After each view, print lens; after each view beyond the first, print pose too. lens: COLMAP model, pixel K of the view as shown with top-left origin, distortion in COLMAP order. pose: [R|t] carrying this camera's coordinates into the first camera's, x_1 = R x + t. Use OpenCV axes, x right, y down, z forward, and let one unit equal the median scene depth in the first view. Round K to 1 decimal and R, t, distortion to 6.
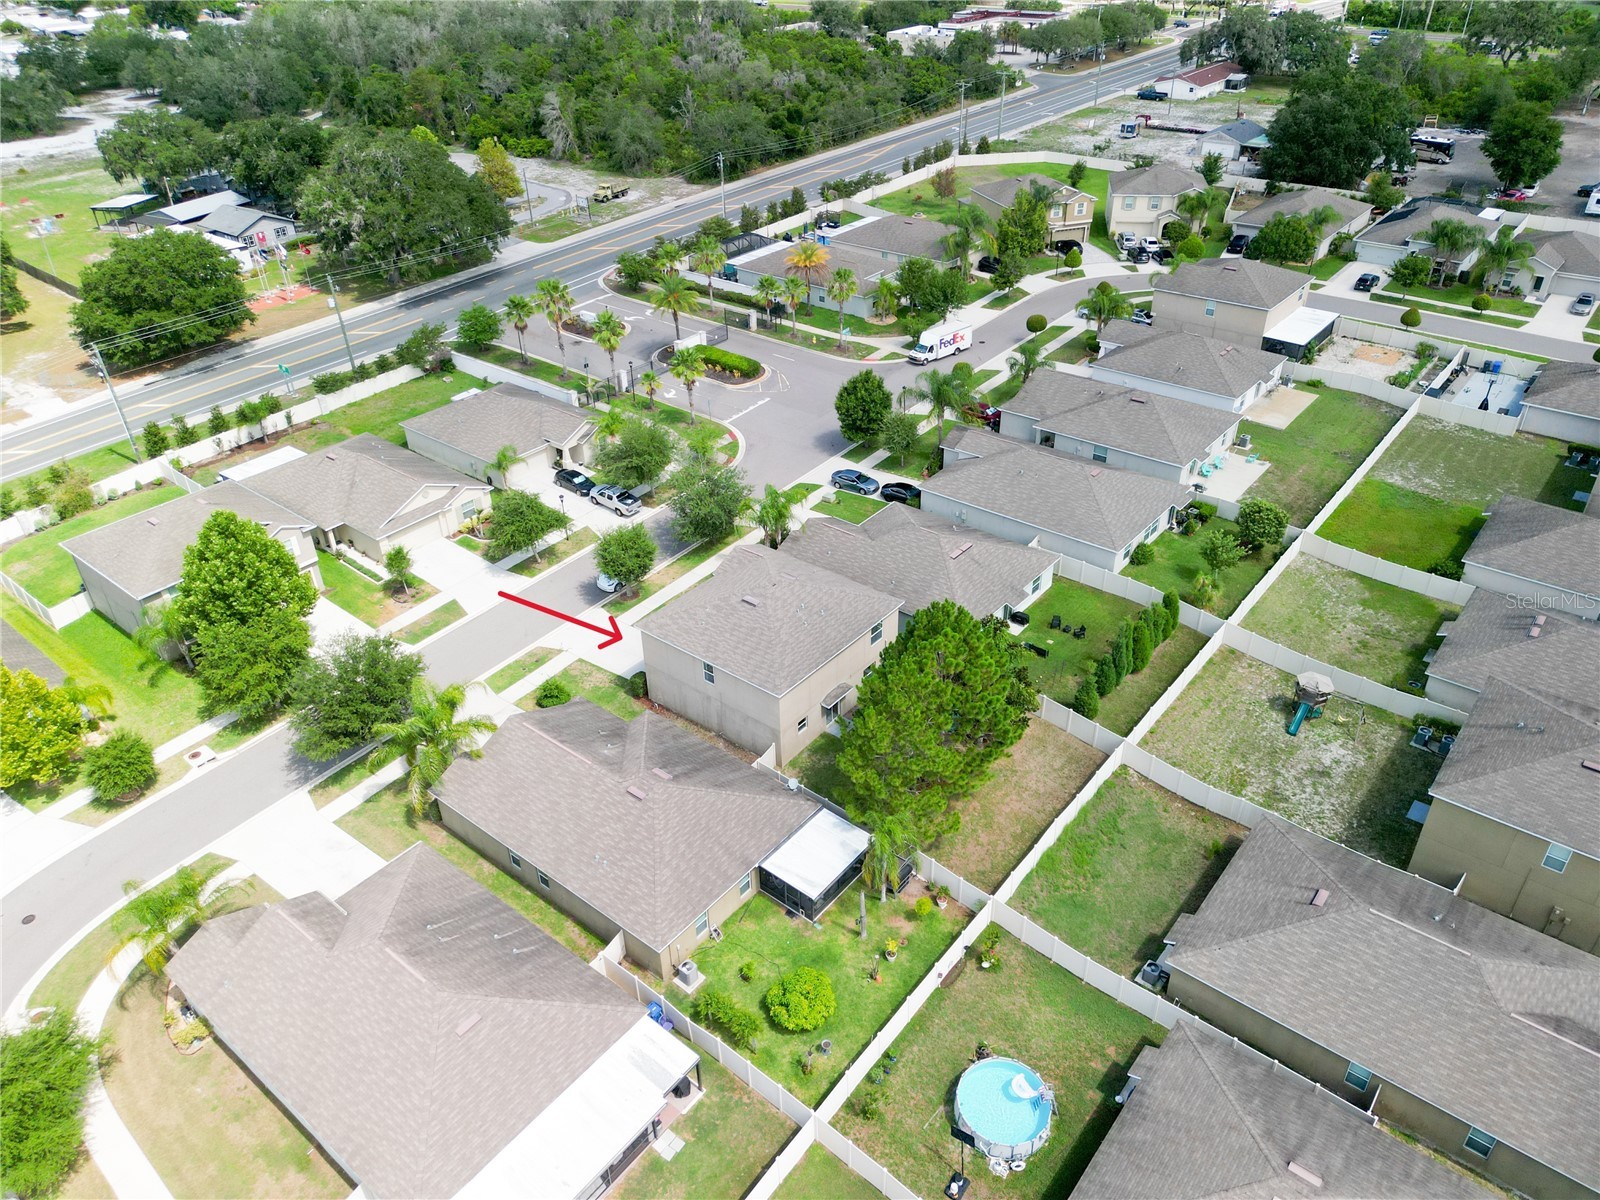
lens RADIAL K [[1119.3, 0, 789.0], [0, 1119.3, 611.1], [0, 0, 1]] dist [0.054353, -0.046649]
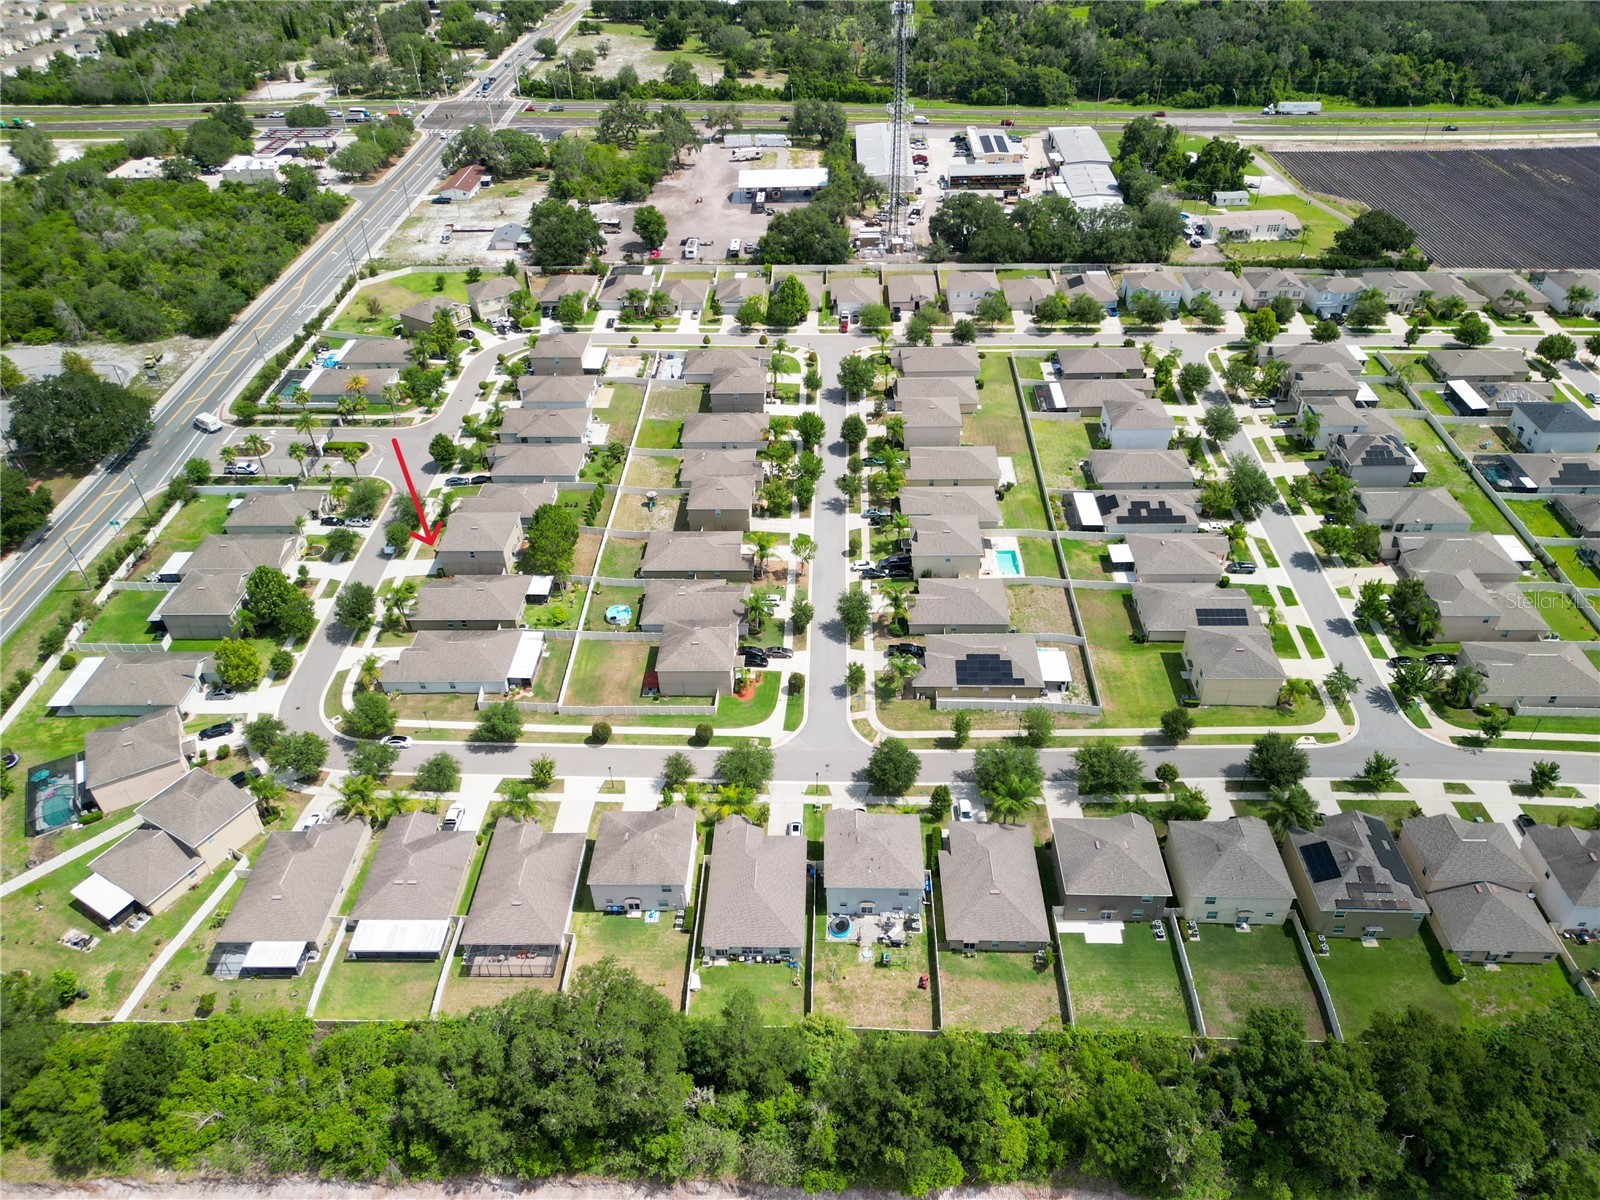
lens RADIAL K [[1119.3, 0, 789.0], [0, 1119.3, 611.1], [0, 0, 1]] dist [0.054353, -0.046649]
pose [[0.796057, -0.370648, 0.478448, -0.491983], [0.344050, 0.927516, 0.146095, 0.024790], [-0.497918, 0.048310, 0.865877, -1.094811]]
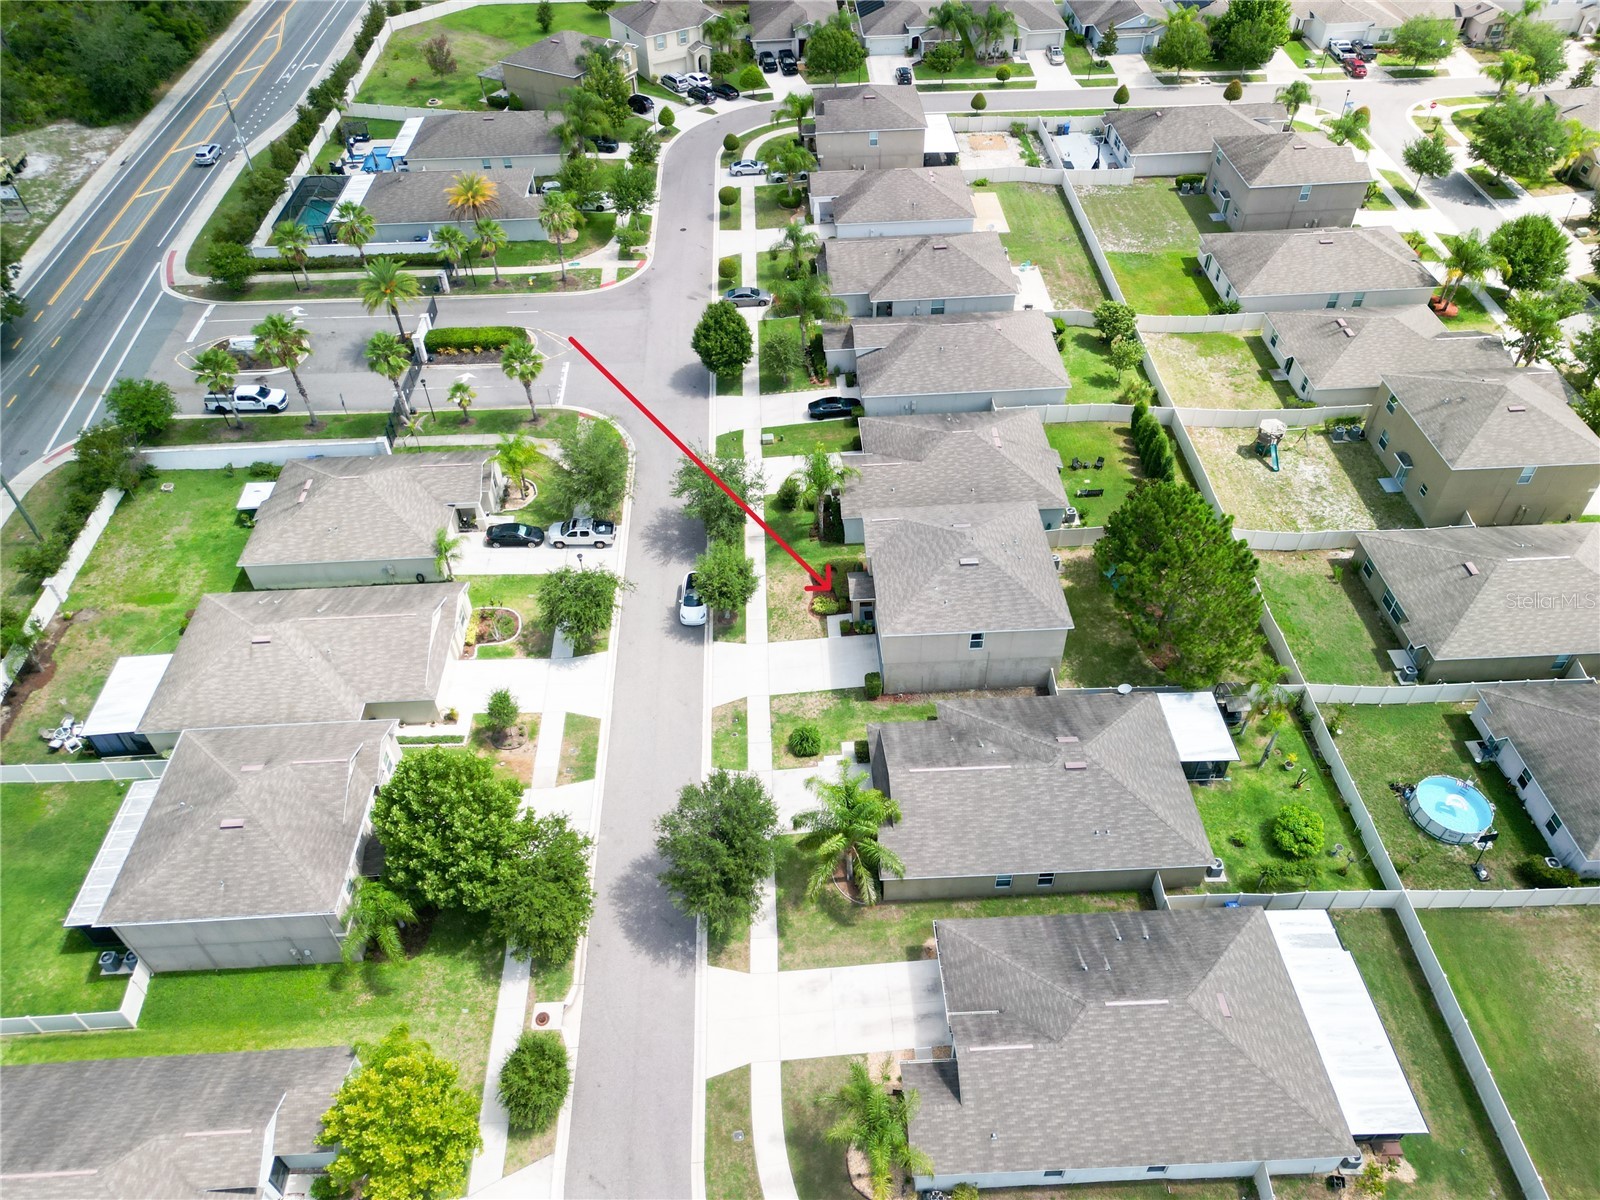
lens RADIAL K [[1119.3, 0, 789.0], [0, 1119.3, 611.1], [0, 0, 1]] dist [0.054353, -0.046649]
pose [[0.748526, -0.459527, 0.478062, -0.390489], [0.373075, 0.887860, 0.269294, -0.178965], [-0.548200, -0.023221, 0.836025, 0.125413]]
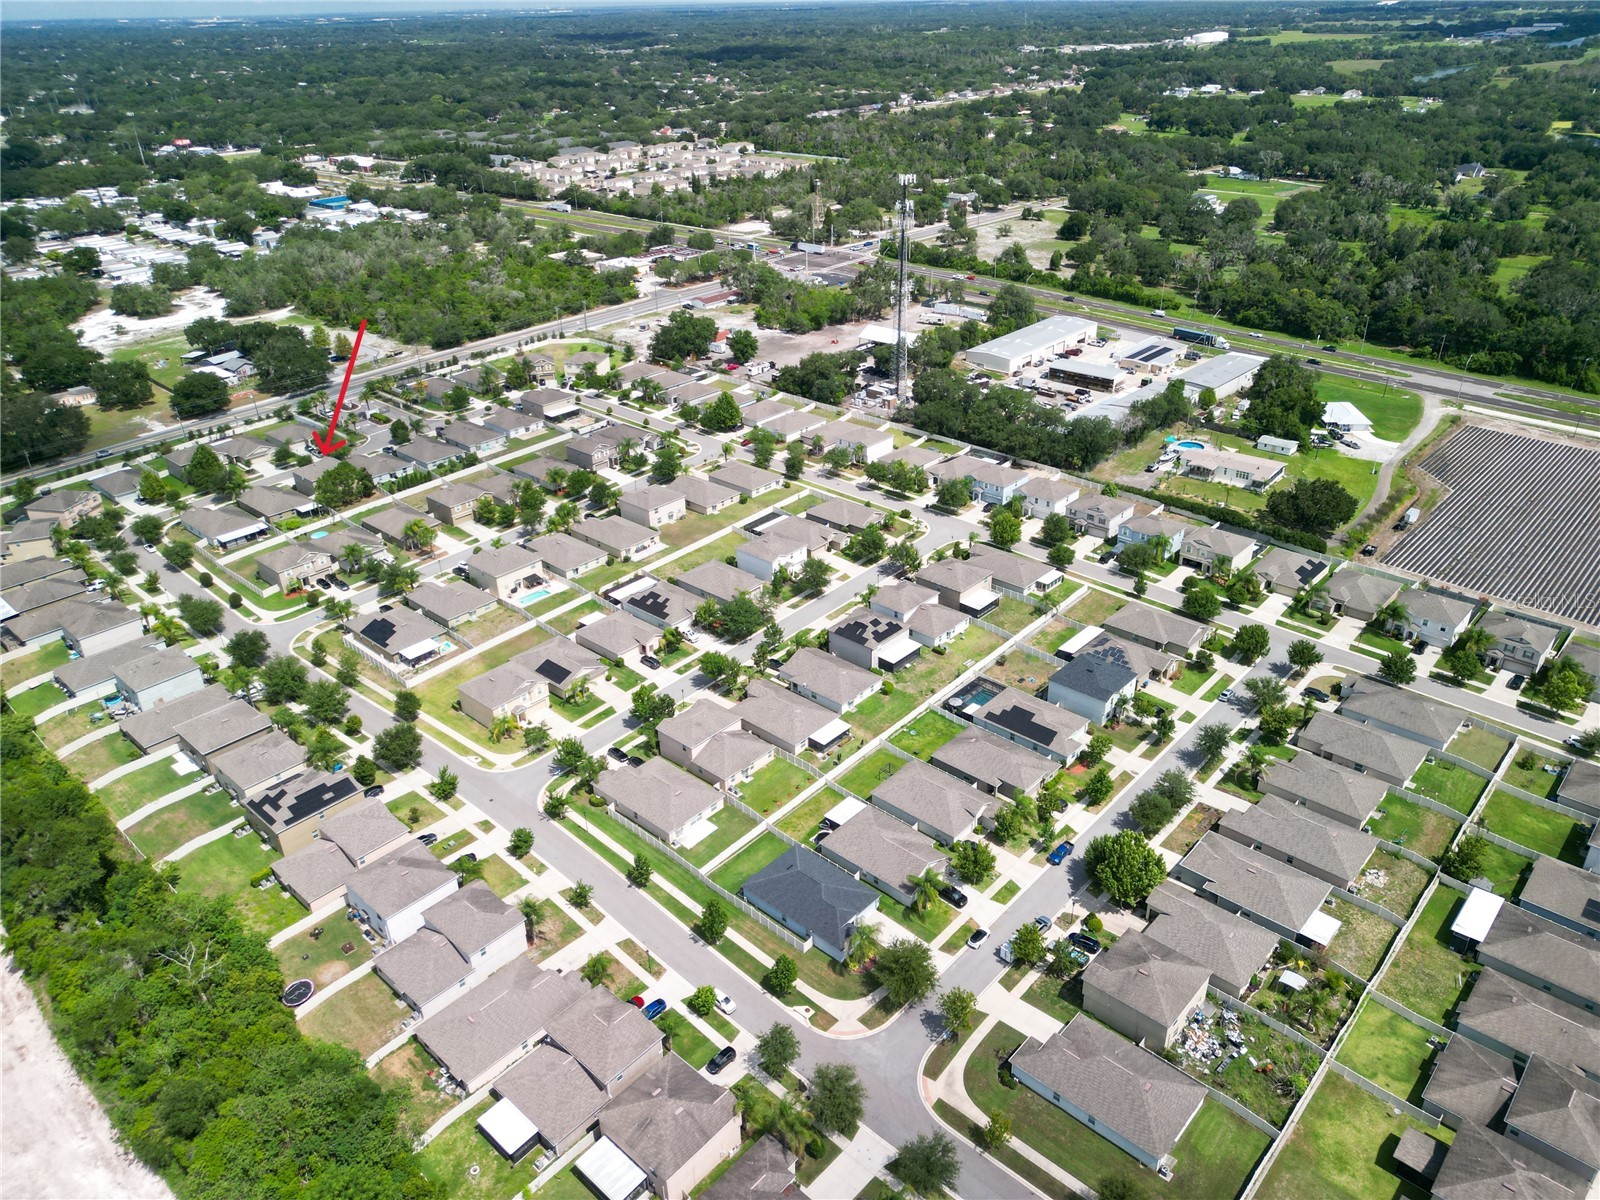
lens RADIAL K [[1119.3, 0, 789.0], [0, 1119.3, 611.1], [0, 0, 1]] dist [0.054353, -0.046649]
pose [[0.998421, 0.026392, -0.049597, 1.180087], [-0.030286, 0.996376, -0.079484, 0.491689], [0.047320, 0.080861, 0.995601, -1.883160]]
